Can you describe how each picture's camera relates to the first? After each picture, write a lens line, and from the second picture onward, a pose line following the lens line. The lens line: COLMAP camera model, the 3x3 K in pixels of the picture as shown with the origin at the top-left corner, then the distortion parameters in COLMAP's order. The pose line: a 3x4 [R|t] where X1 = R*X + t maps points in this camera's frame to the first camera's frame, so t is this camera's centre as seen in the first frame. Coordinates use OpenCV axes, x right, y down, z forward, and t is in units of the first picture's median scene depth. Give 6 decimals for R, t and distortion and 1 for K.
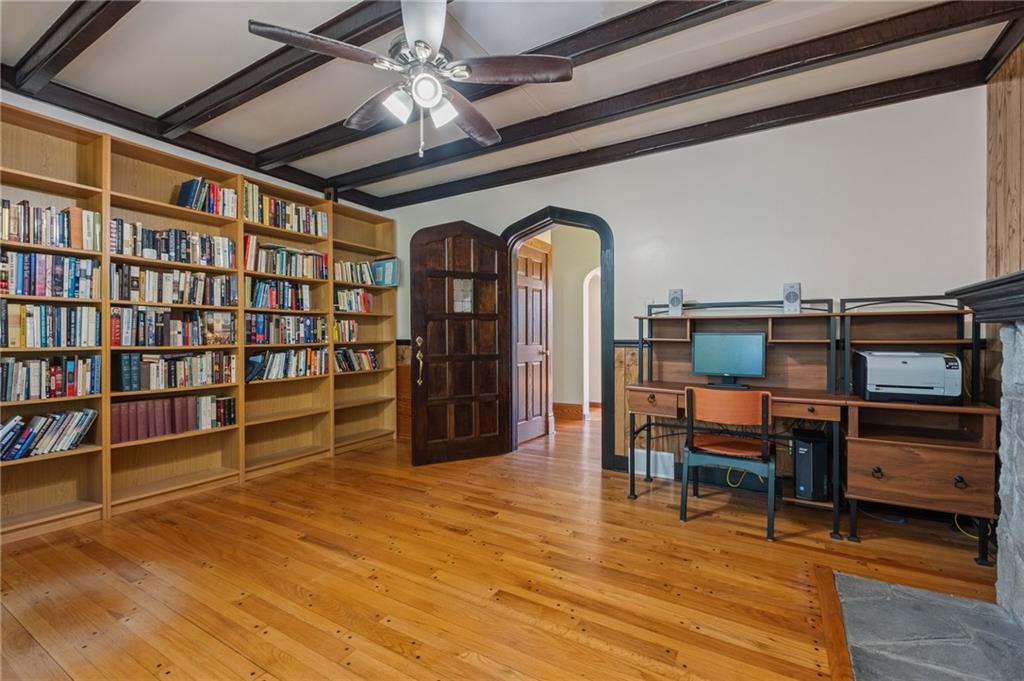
lens RADIAL K [[441.5, 0, 512.9], [0, 441.5, 339.3], [0, 0, 1]] dist [-0.004988, -0.001081]
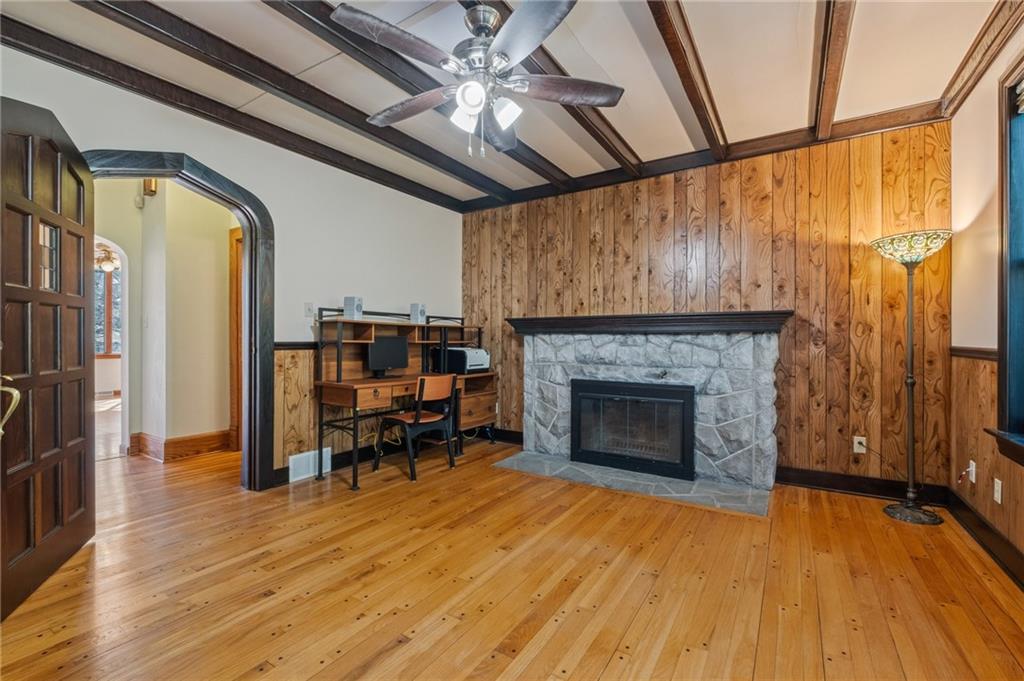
lens RADIAL K [[441.5, 0, 515.6], [0, 441.5, 339.9], [0, 0, 1]] dist [-0.004988, -0.001081]
pose [[0.031769, -0.000463, 0.999495, -0.926871], [0.002590, 0.999997, 0.000381, -0.002579], [-0.999492, 0.002577, 0.031770, 0.680807]]
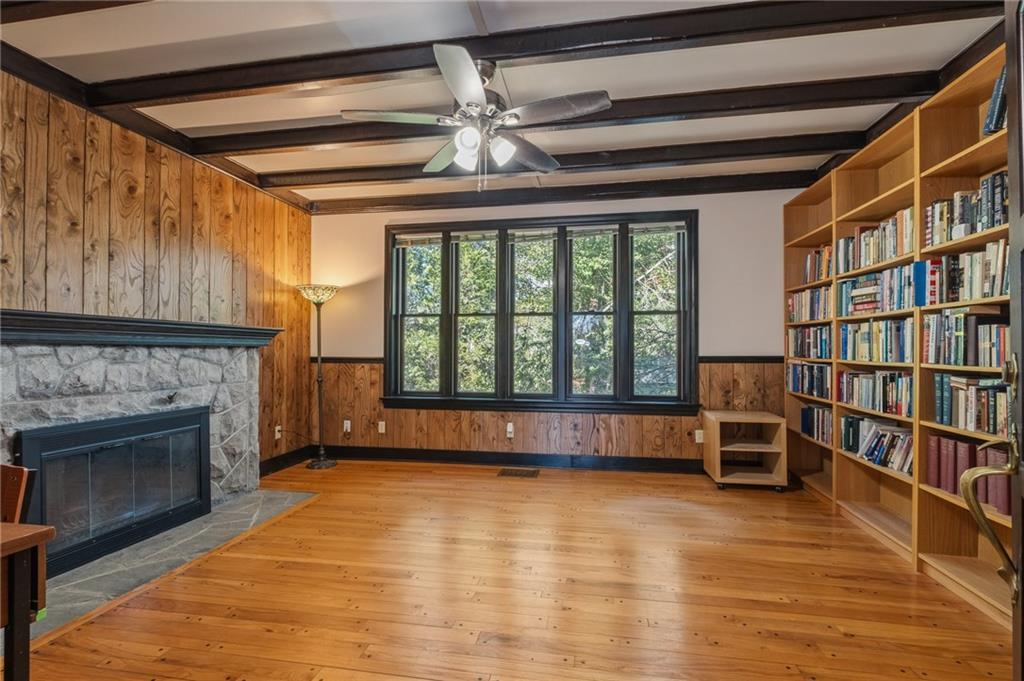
lens RADIAL K [[443.1, 0, 517.7], [0, 443.1, 347.7], [0, 0, 1]] dist [0.002274, -0.004195]
pose [[-0.937104, -0.000634, -0.349049, 0.082223], [0.001068, 0.999988, -0.004684, -0.011009], [0.349048, -0.004762, -0.937093, 1.614588]]
